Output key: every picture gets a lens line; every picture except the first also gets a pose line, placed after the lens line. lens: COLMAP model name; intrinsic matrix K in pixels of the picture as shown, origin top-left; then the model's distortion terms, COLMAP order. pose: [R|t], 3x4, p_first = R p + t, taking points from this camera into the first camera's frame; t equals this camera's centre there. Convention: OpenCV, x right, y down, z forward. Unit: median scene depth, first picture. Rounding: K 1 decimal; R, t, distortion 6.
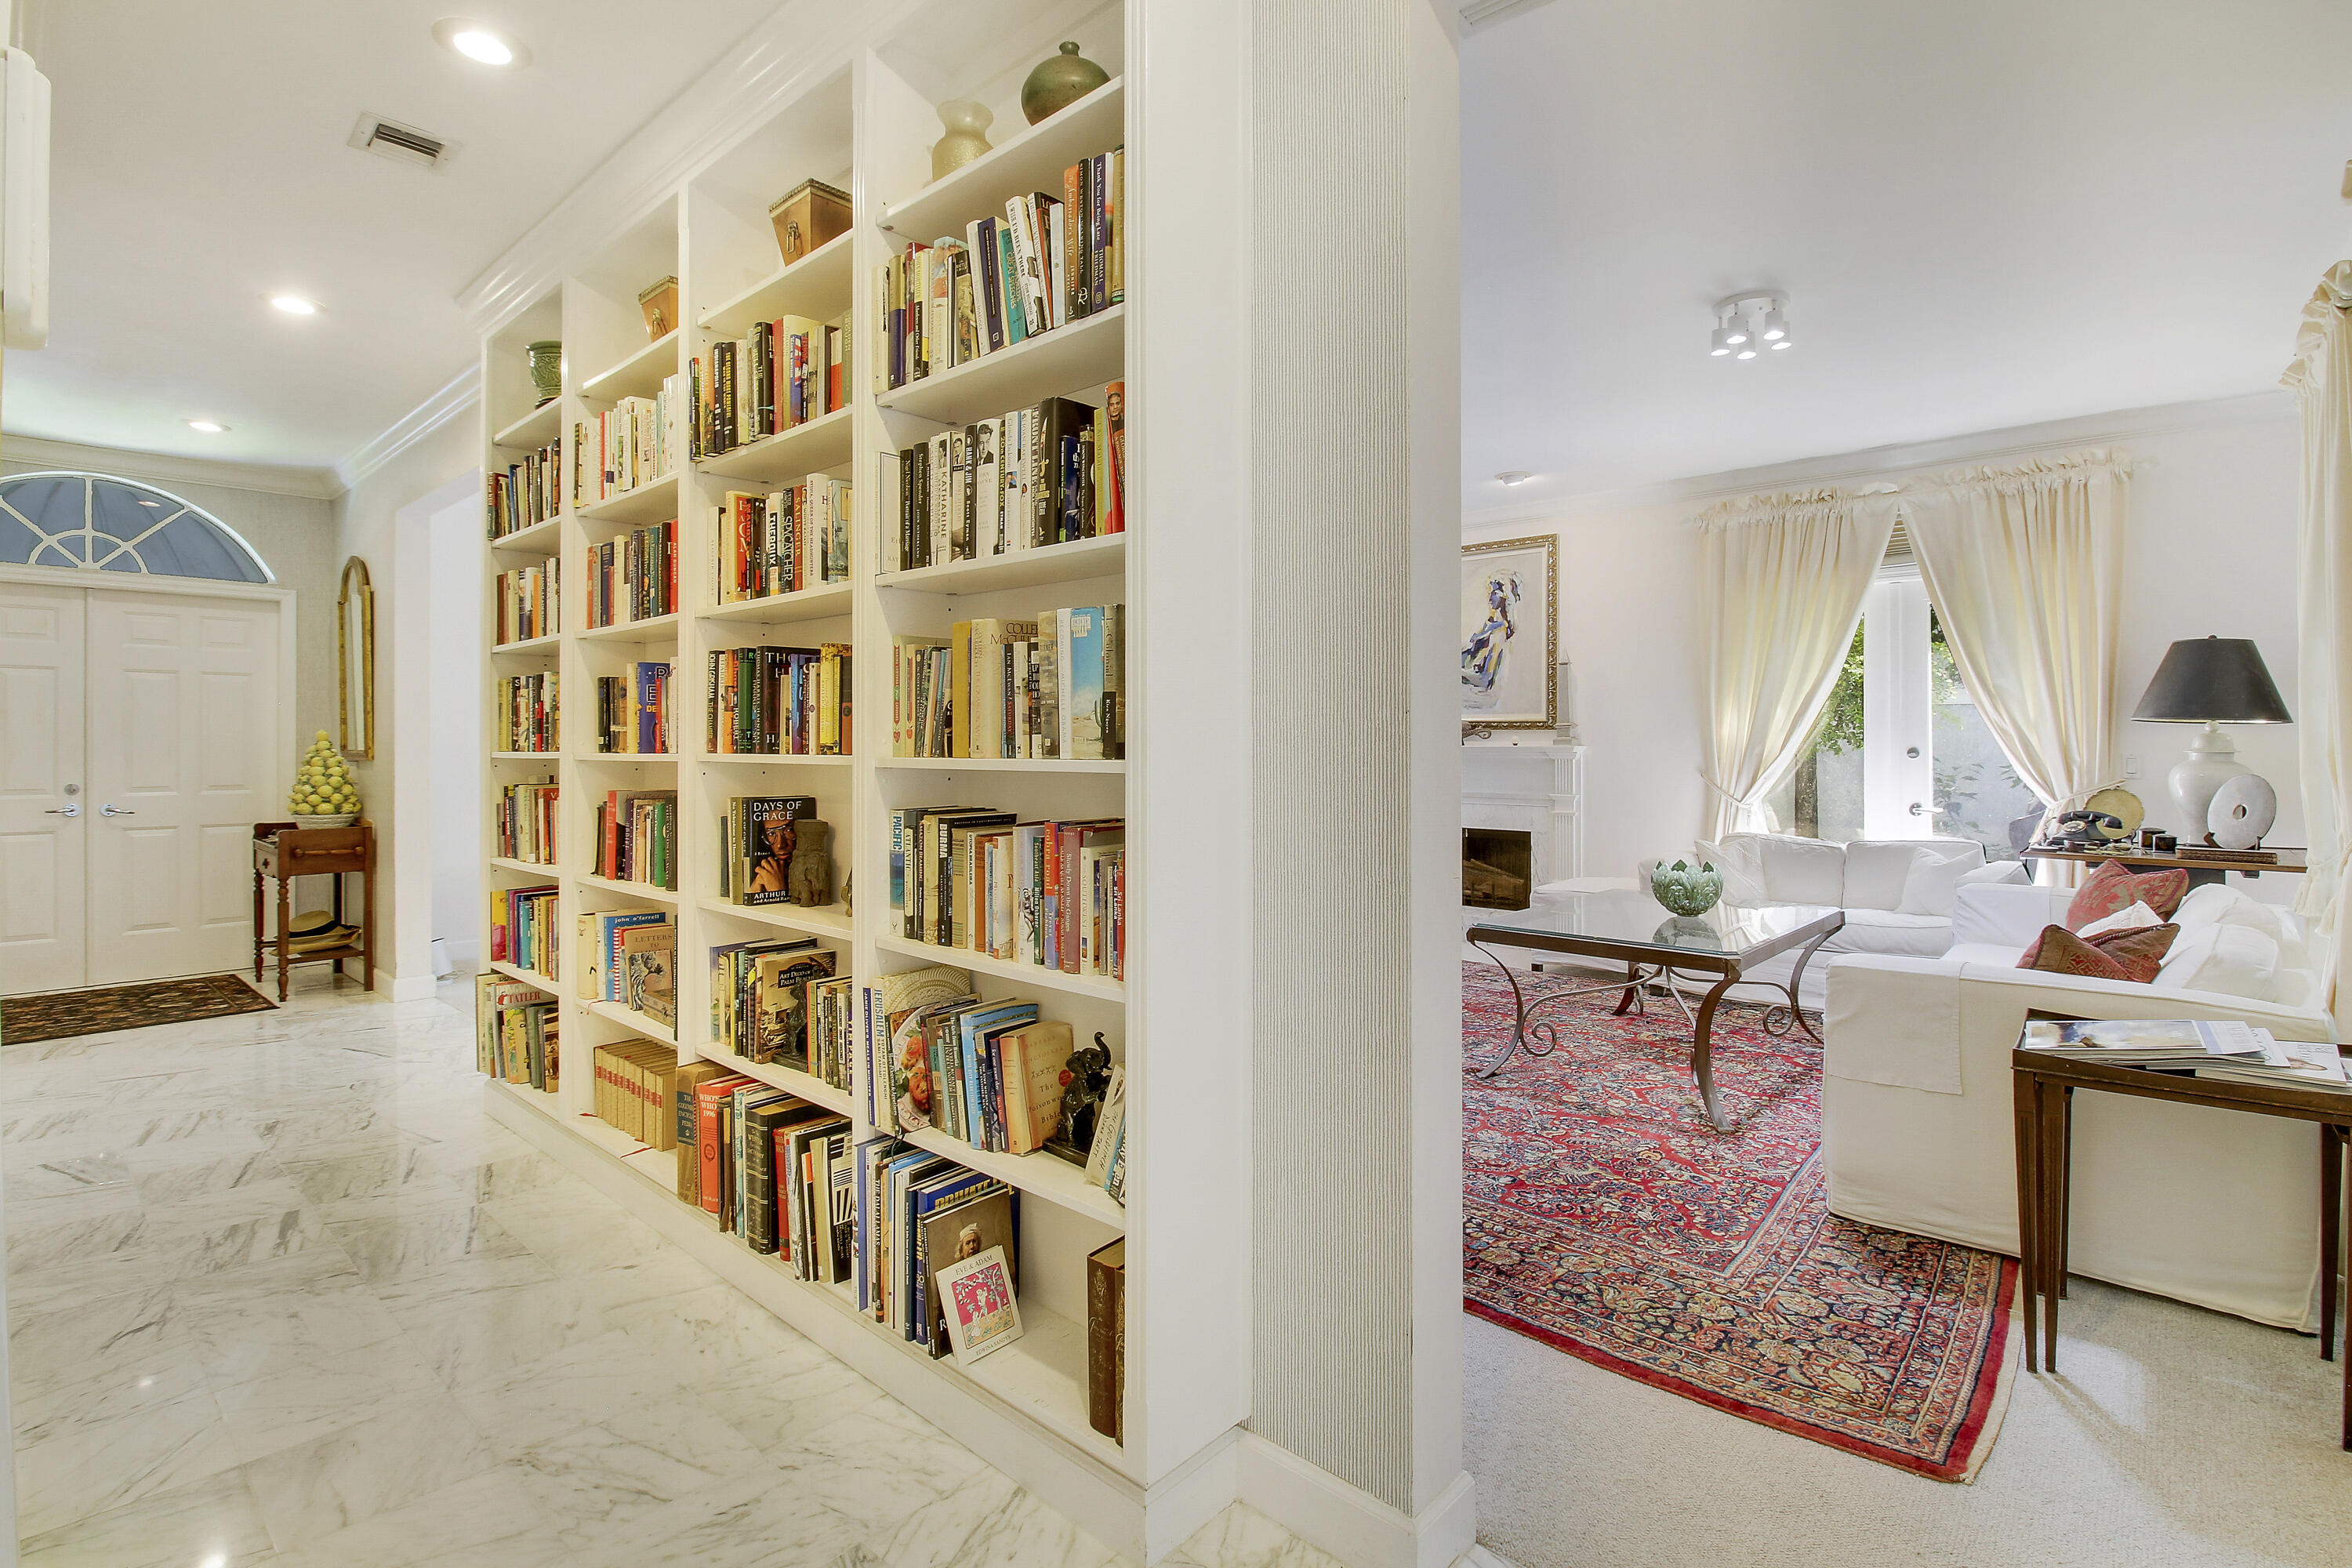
lens RADIAL K [[1092.9, 0, 1213.0], [0, 1092.9, 754.1], [0, 0, 1]] dist [-0.004250, -0.002451]
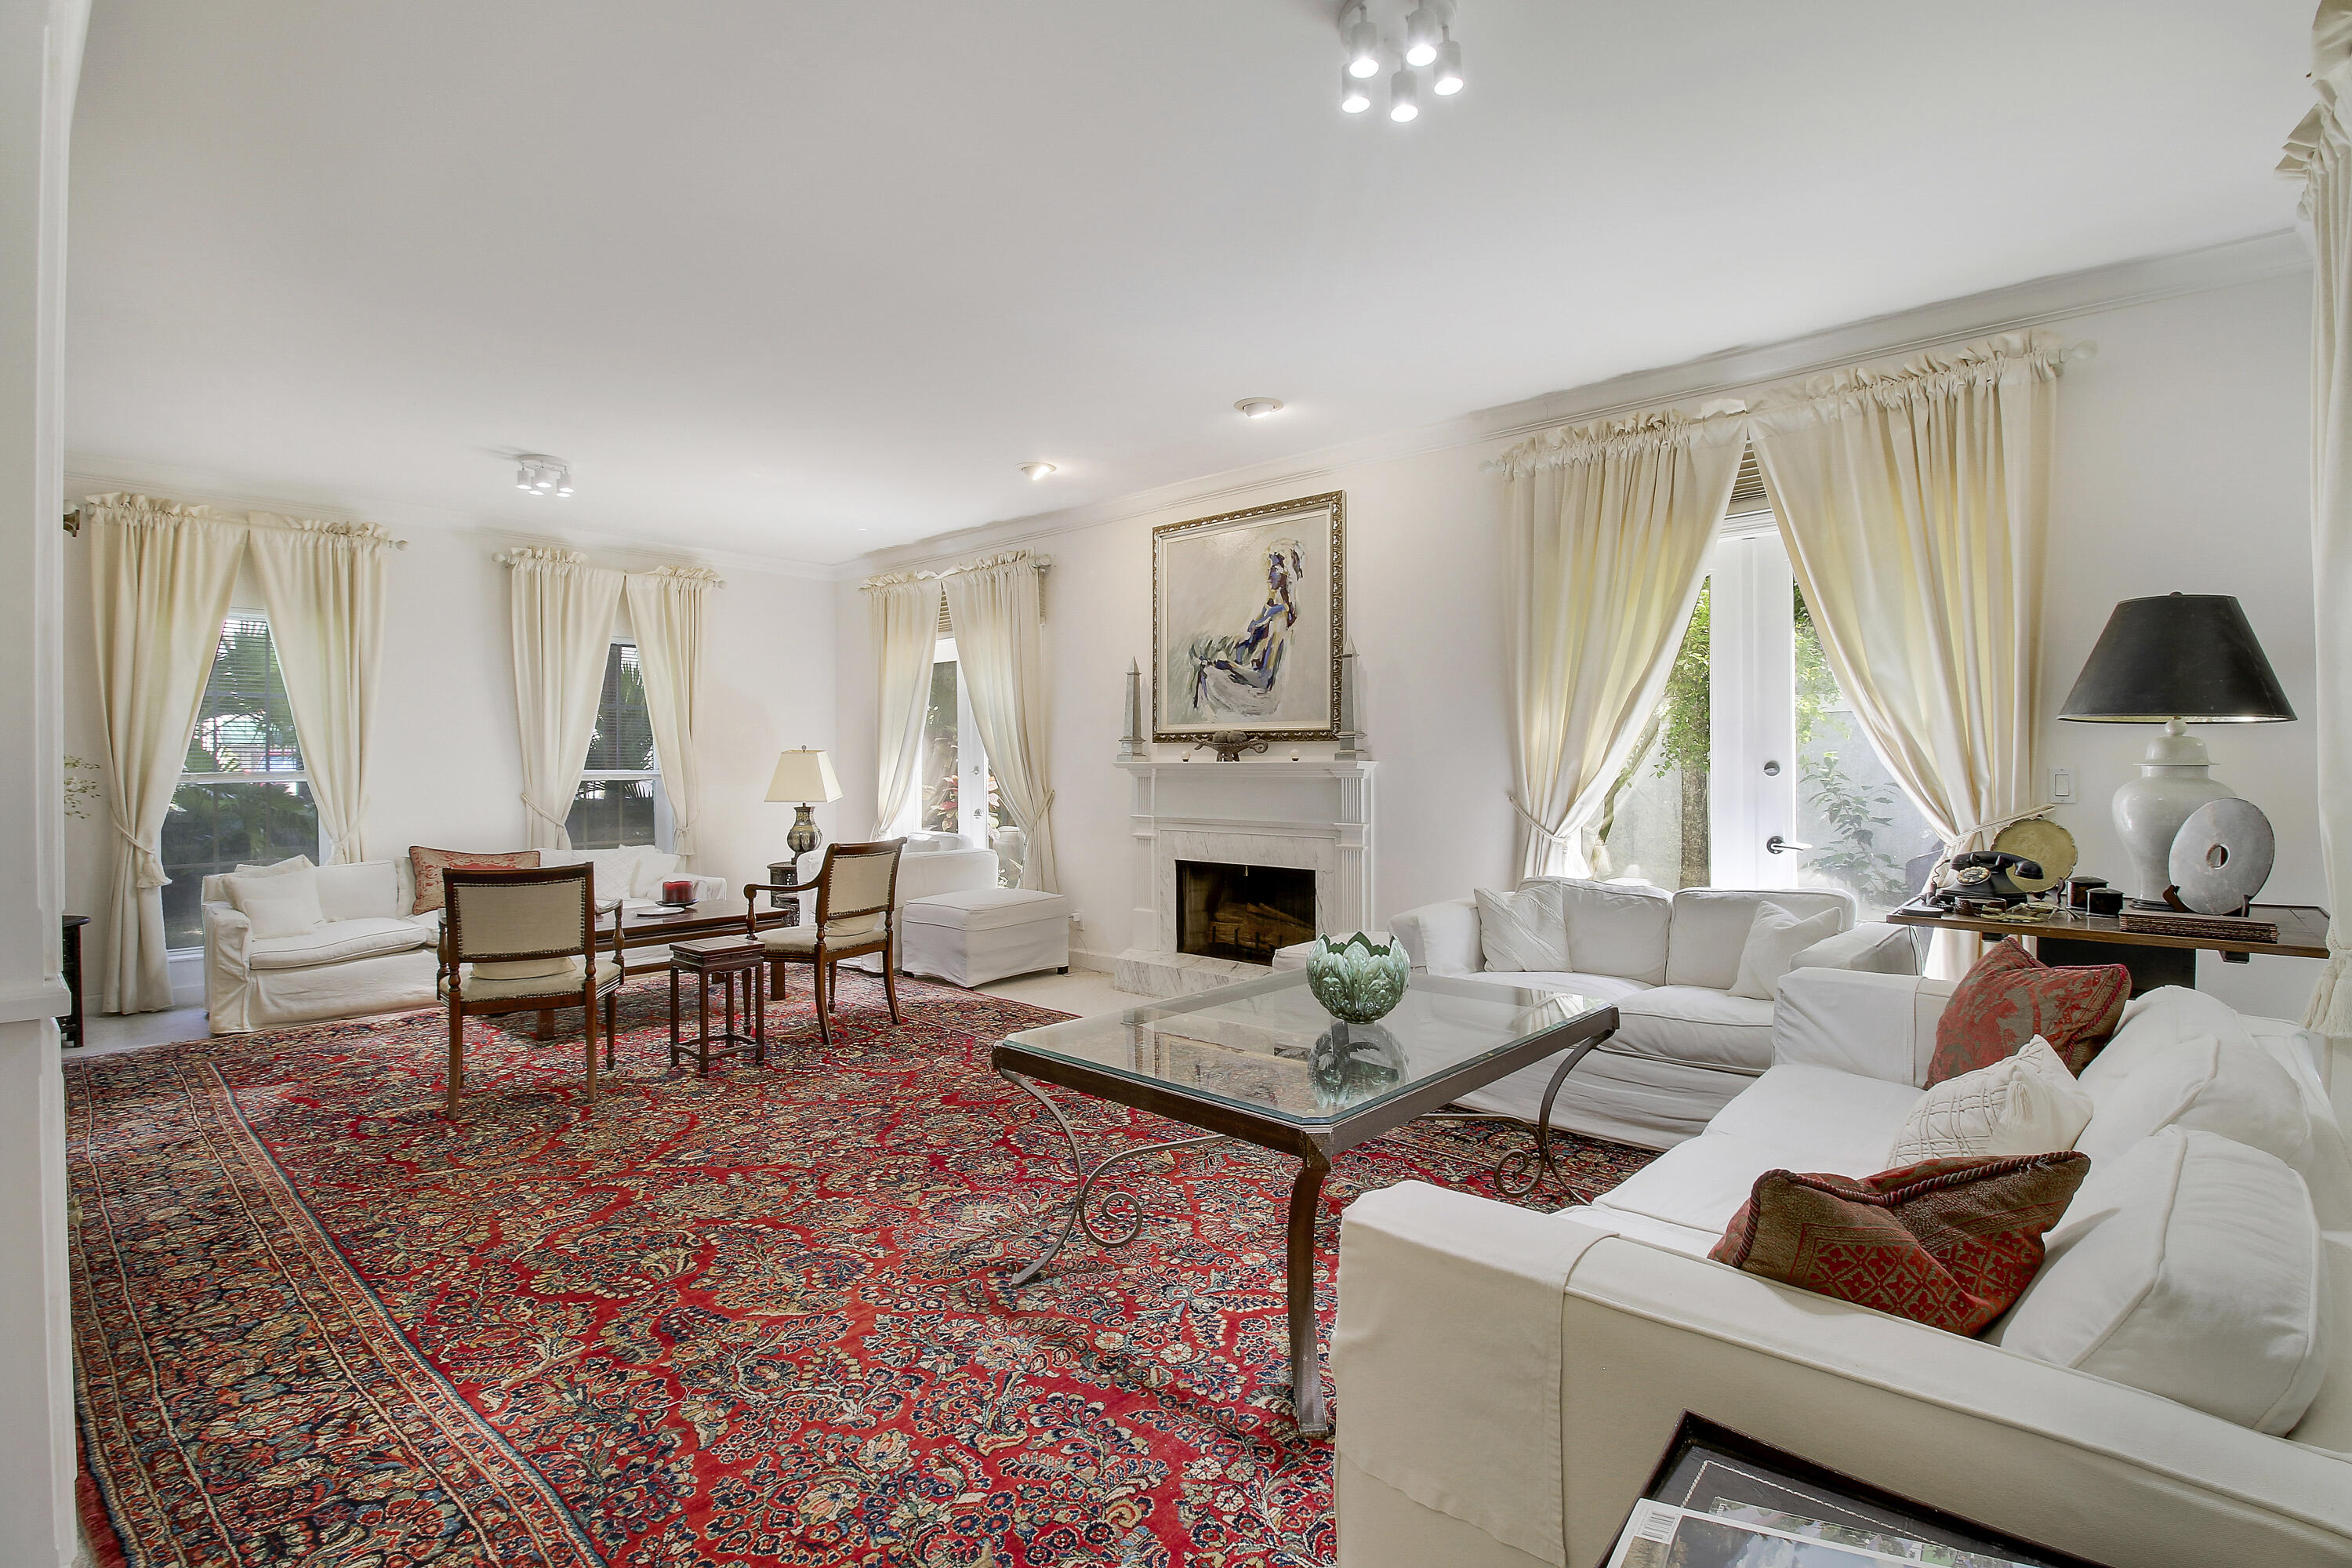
lens RADIAL K [[1092.9, 0, 1188.1], [0, 1092.9, 773.3], [0, 0, 1]] dist [-0.004250, -0.002451]
pose [[0.999995, -0.002330, 0.002294, 0.274865], [0.002332, 0.999997, -0.001244, 0.002445], [-0.002291, 0.001249, 0.999997, 0.294588]]
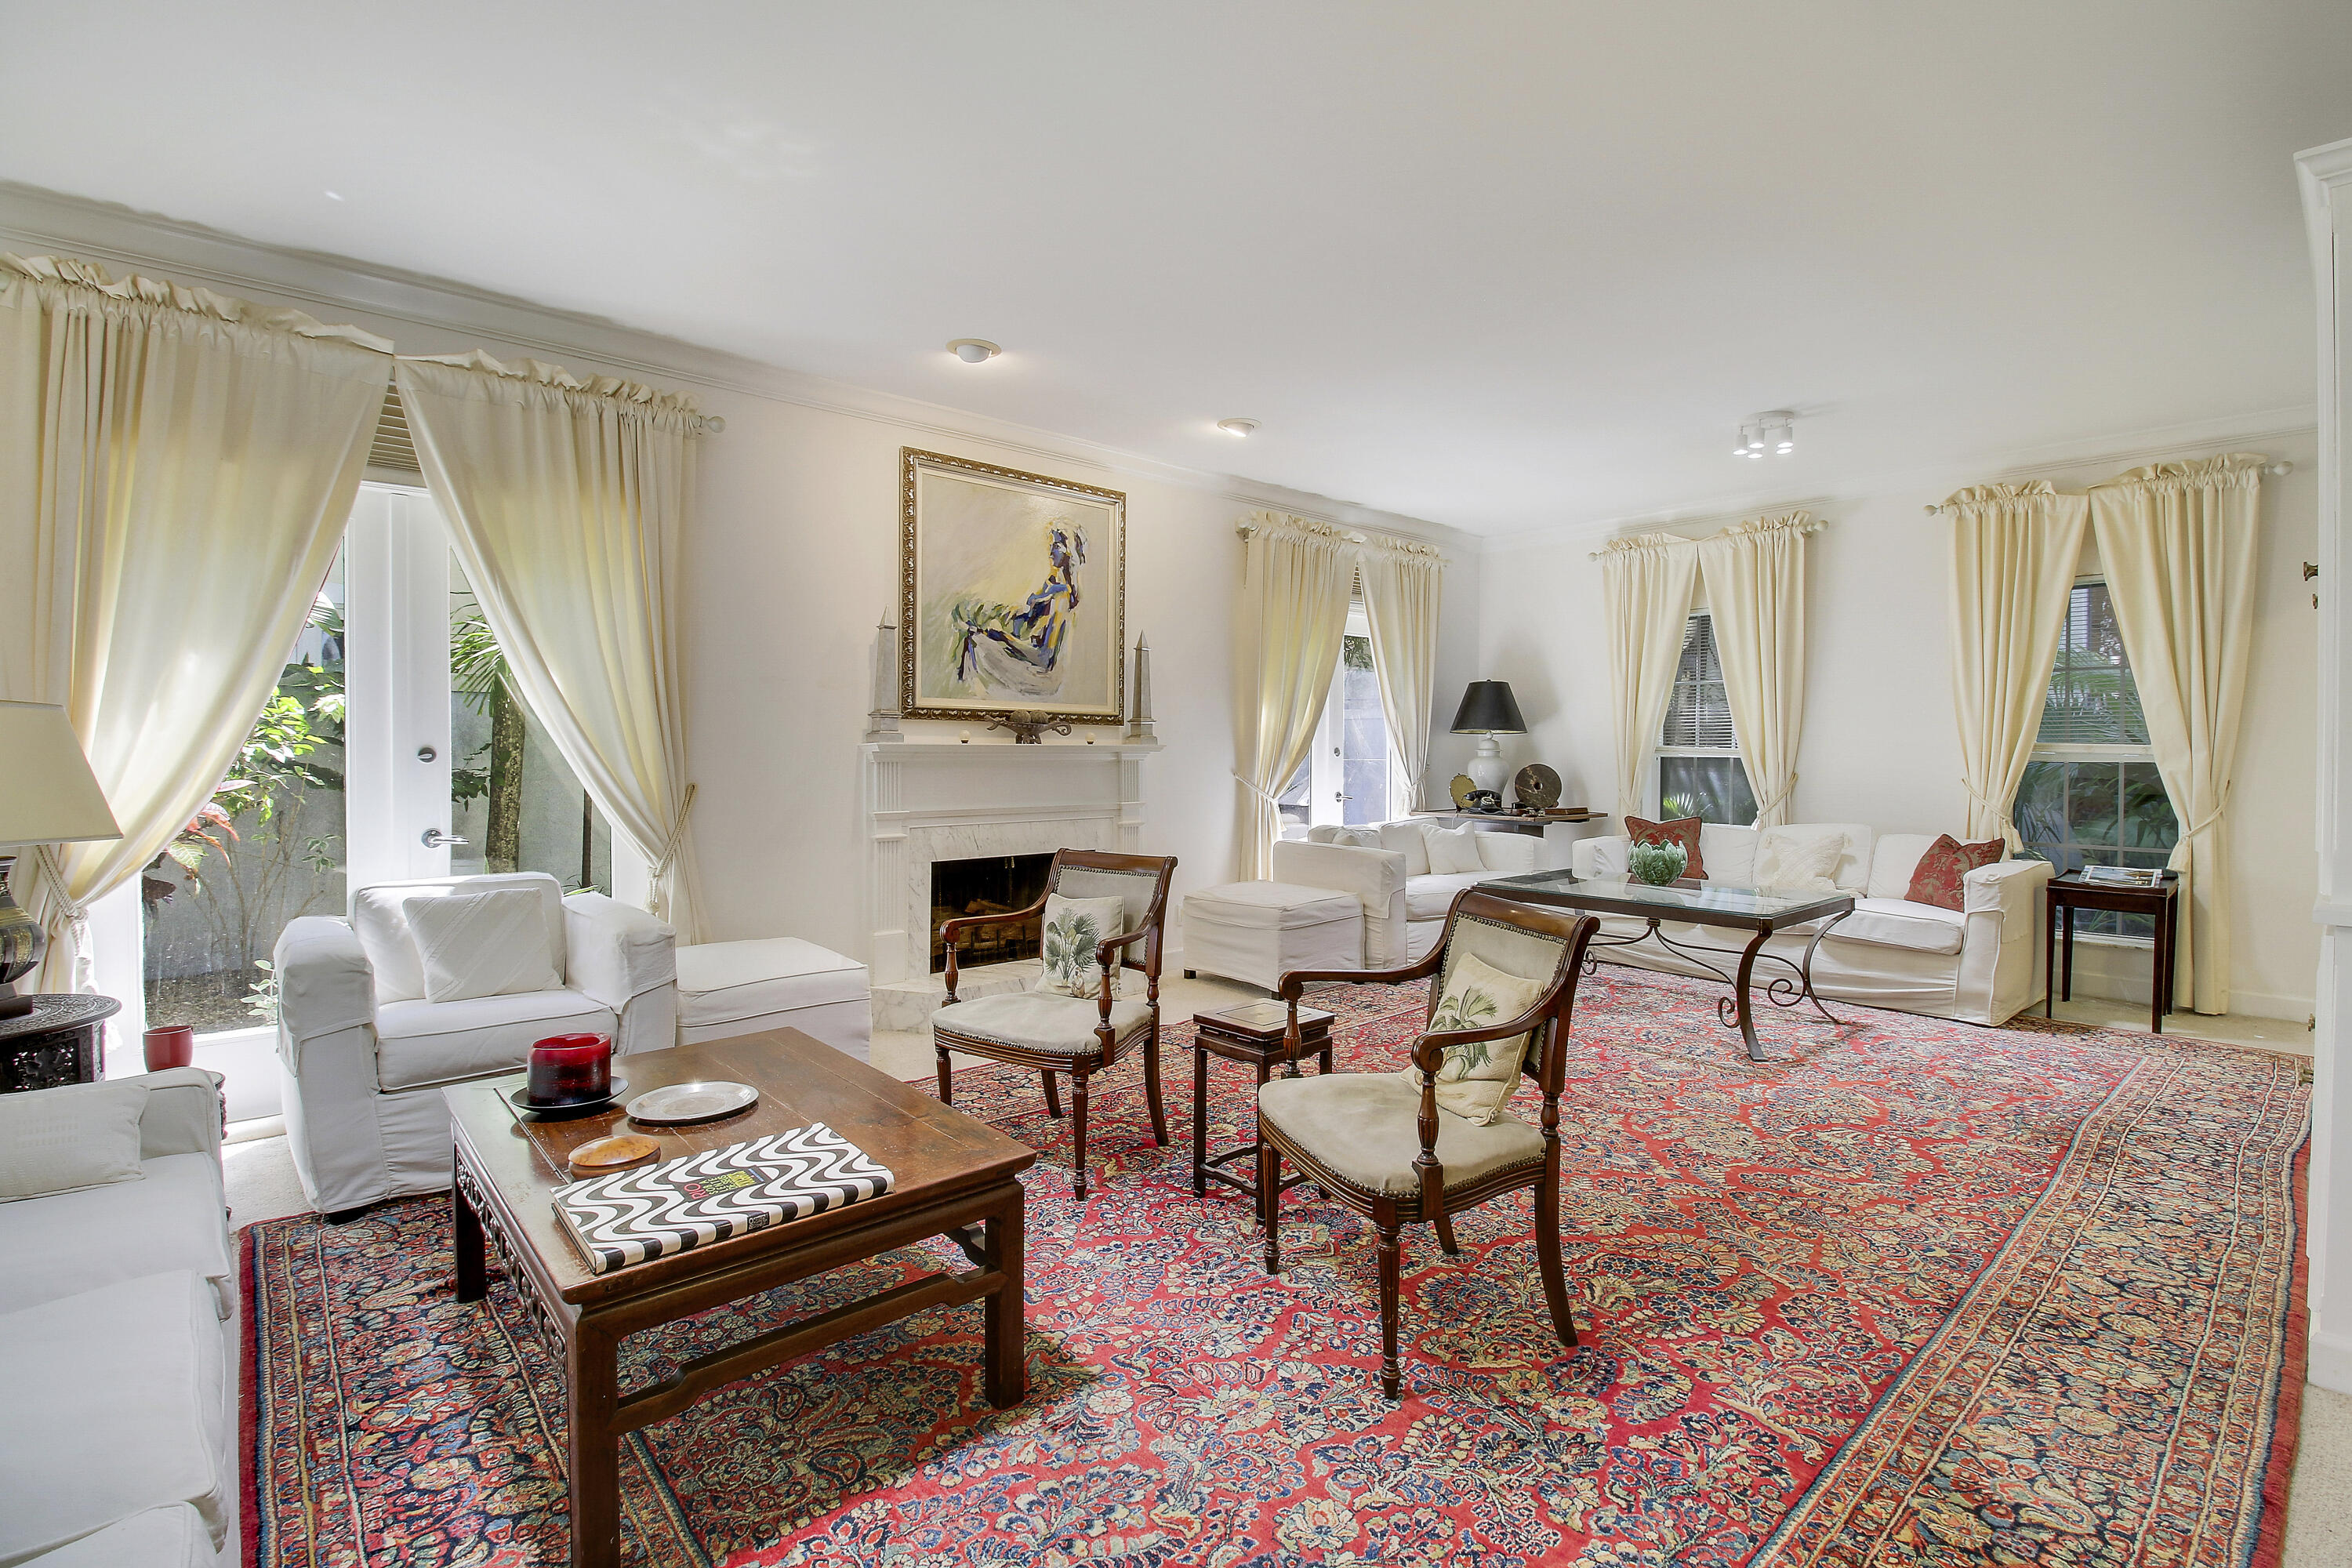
lens RADIAL K [[1092.9, 0, 1189.3], [0, 1092.9, 767.5], [0, 0, 1]] dist [-0.004250, -0.002451]
pose [[0.098723, -0.014728, 0.995006, -0.713804], [0.004641, 0.999886, 0.014340, -0.002751], [-0.995104, 0.003202, 0.098780, 1.182976]]
